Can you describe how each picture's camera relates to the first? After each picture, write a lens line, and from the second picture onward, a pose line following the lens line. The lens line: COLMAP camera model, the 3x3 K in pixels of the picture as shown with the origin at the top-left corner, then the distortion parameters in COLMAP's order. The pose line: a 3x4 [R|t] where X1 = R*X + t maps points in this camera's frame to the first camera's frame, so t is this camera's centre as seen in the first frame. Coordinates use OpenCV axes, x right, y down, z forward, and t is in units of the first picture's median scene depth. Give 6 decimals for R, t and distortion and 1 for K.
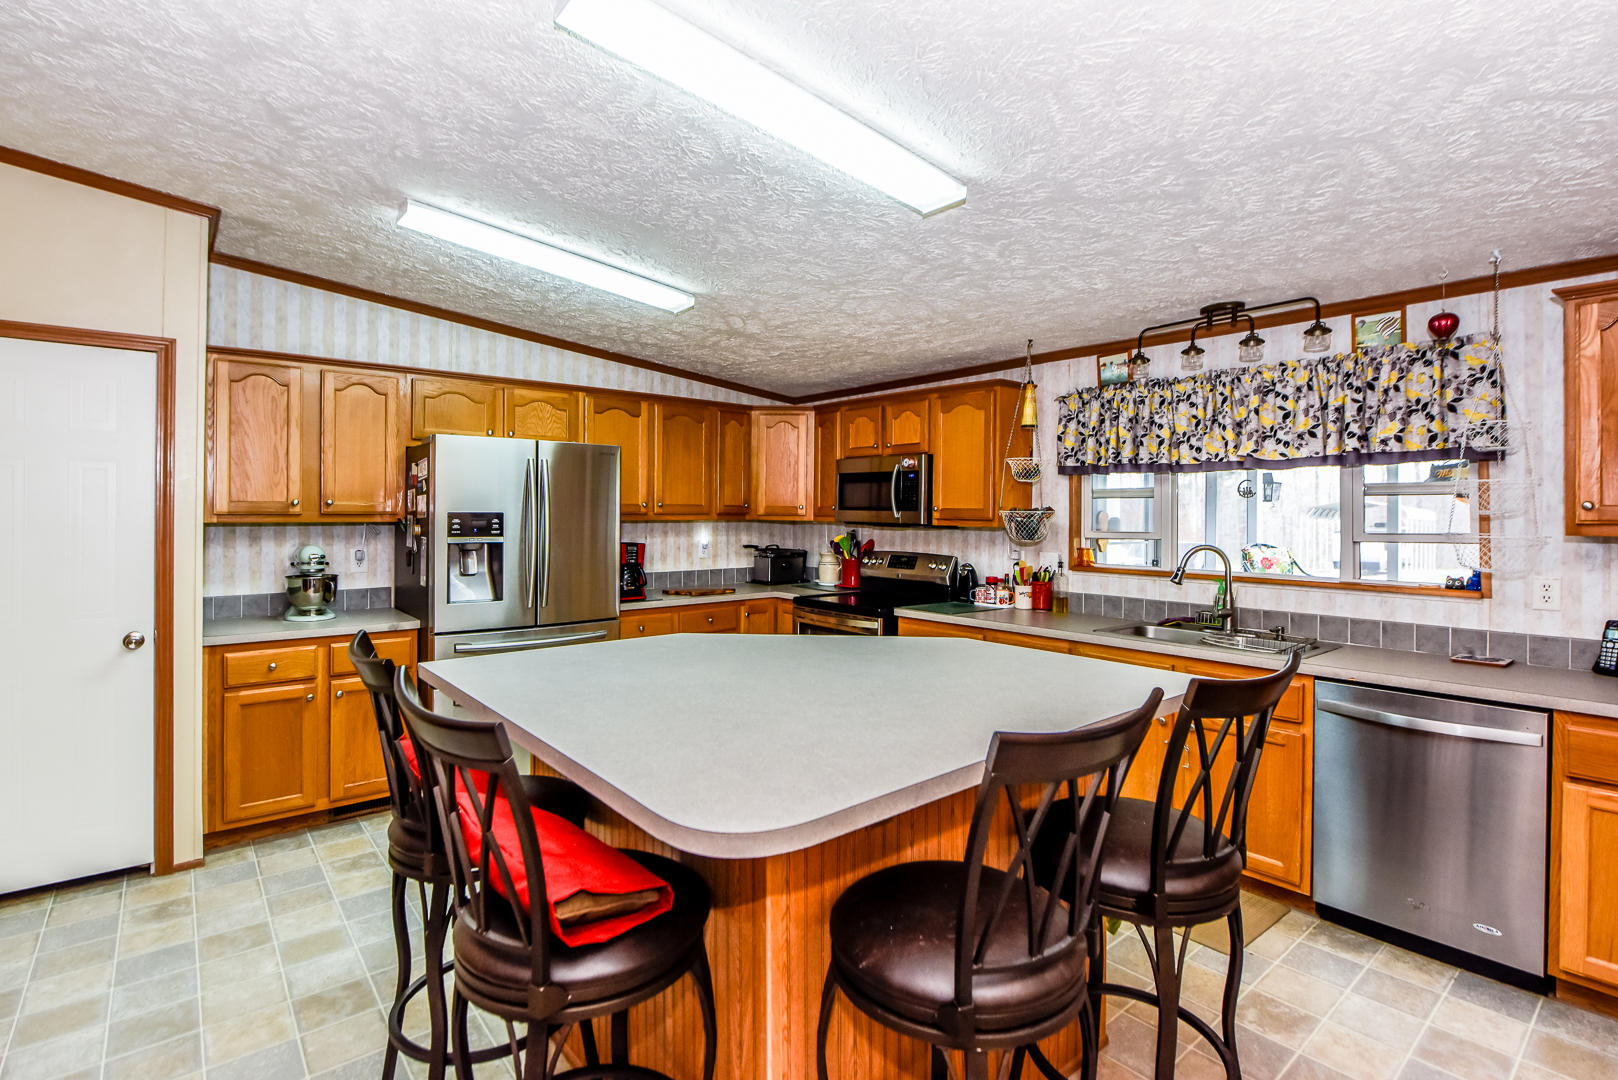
lens RADIAL K [[761.7, 0, 843.9], [0, 761.7, 517.0], [0, 0, 1]] dist [-0.000573, -0.000200]
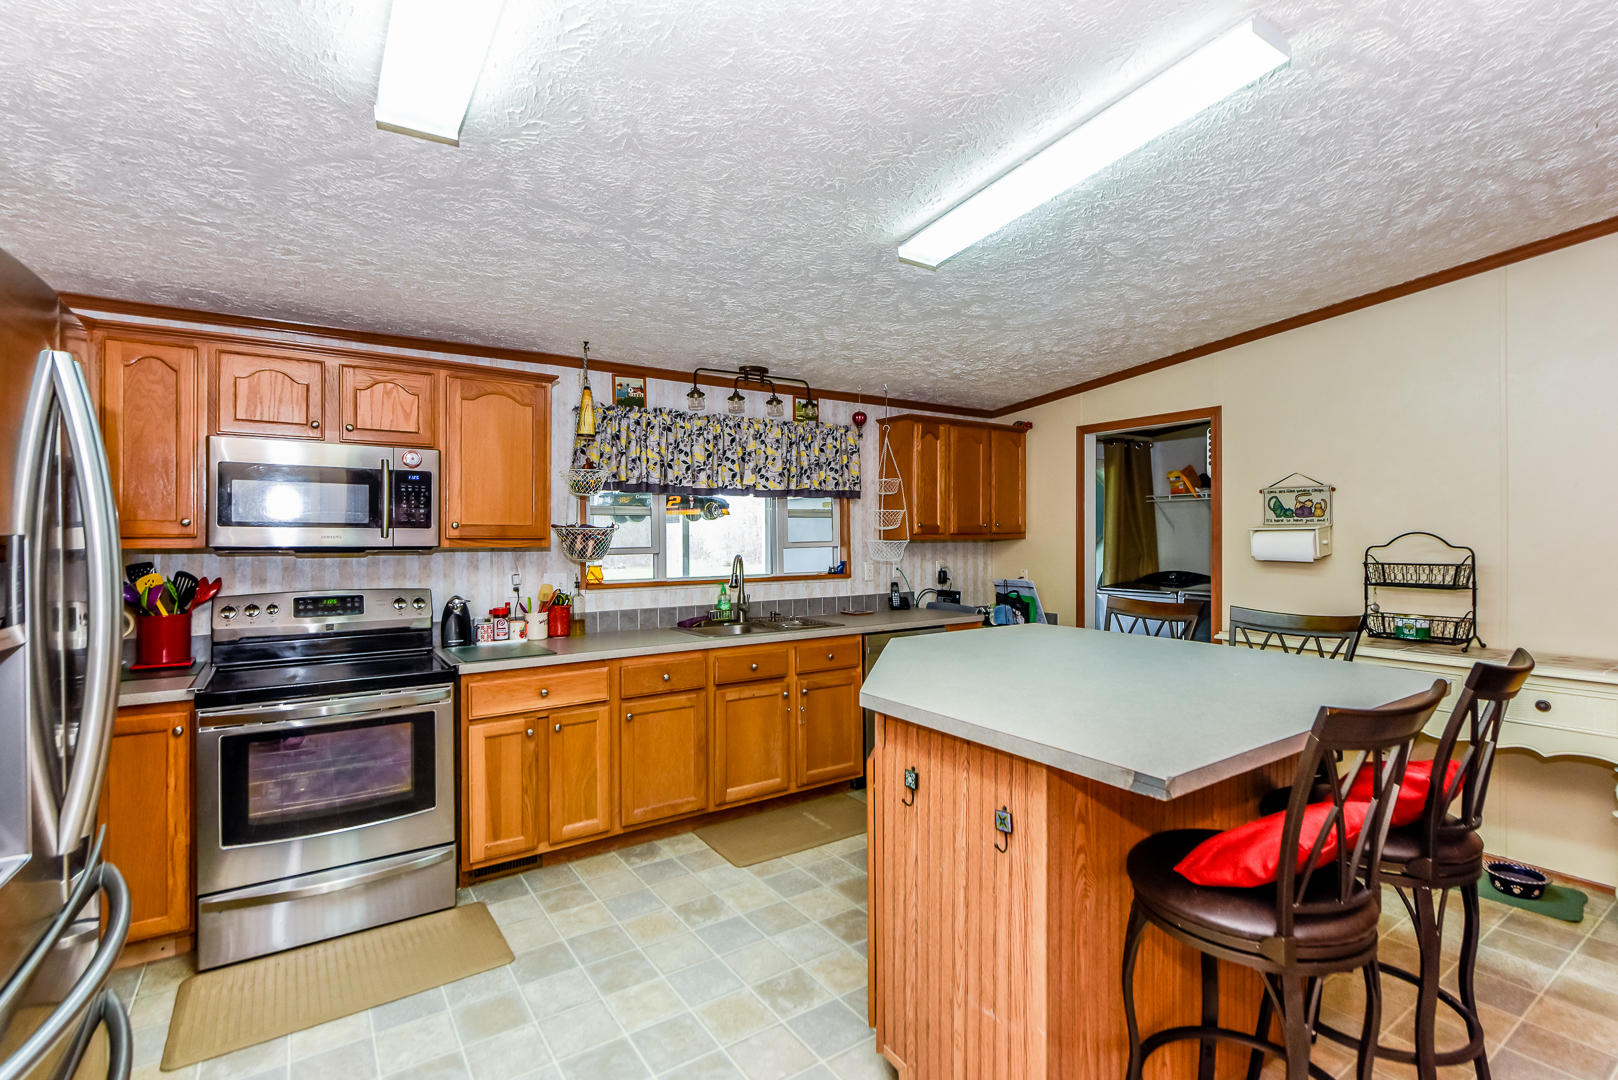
lens RADIAL K [[734.5, 0, 809.0], [0, 734.5, 540.0], [0, 0, 1]] dist [0.007758, 0.000125]
pose [[0.145553, -0.017144, 0.989202, -0.662169], [0.009263, 0.999830, 0.015966, -0.005526], [-0.989307, 0.006839, 0.145687, 0.670398]]
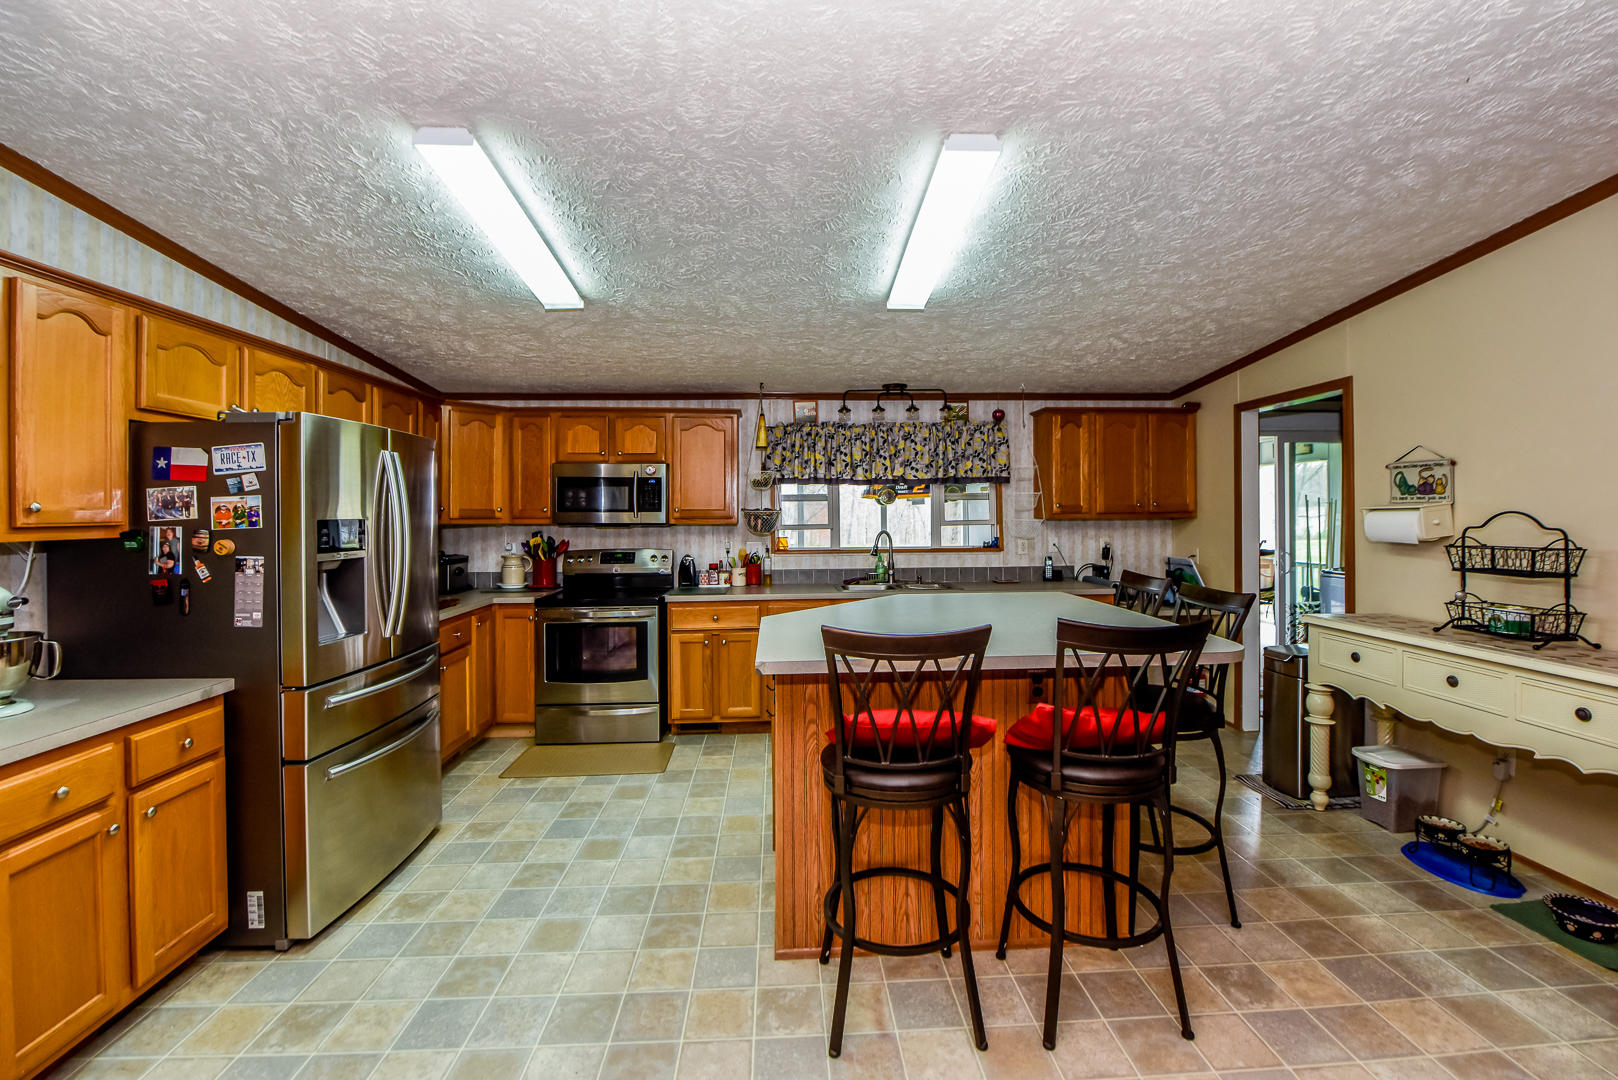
lens RADIAL K [[670.8, 0, 819.2], [0, 670.8, 517.9], [0, 0, 1]] dist [-0.001257, -0.000463]
pose [[0.626082, -0.018325, 0.779542, -0.681000], [0.016737, 0.999809, 0.010060, -0.006188], [-0.779578, 0.006748, 0.626269, 0.202877]]
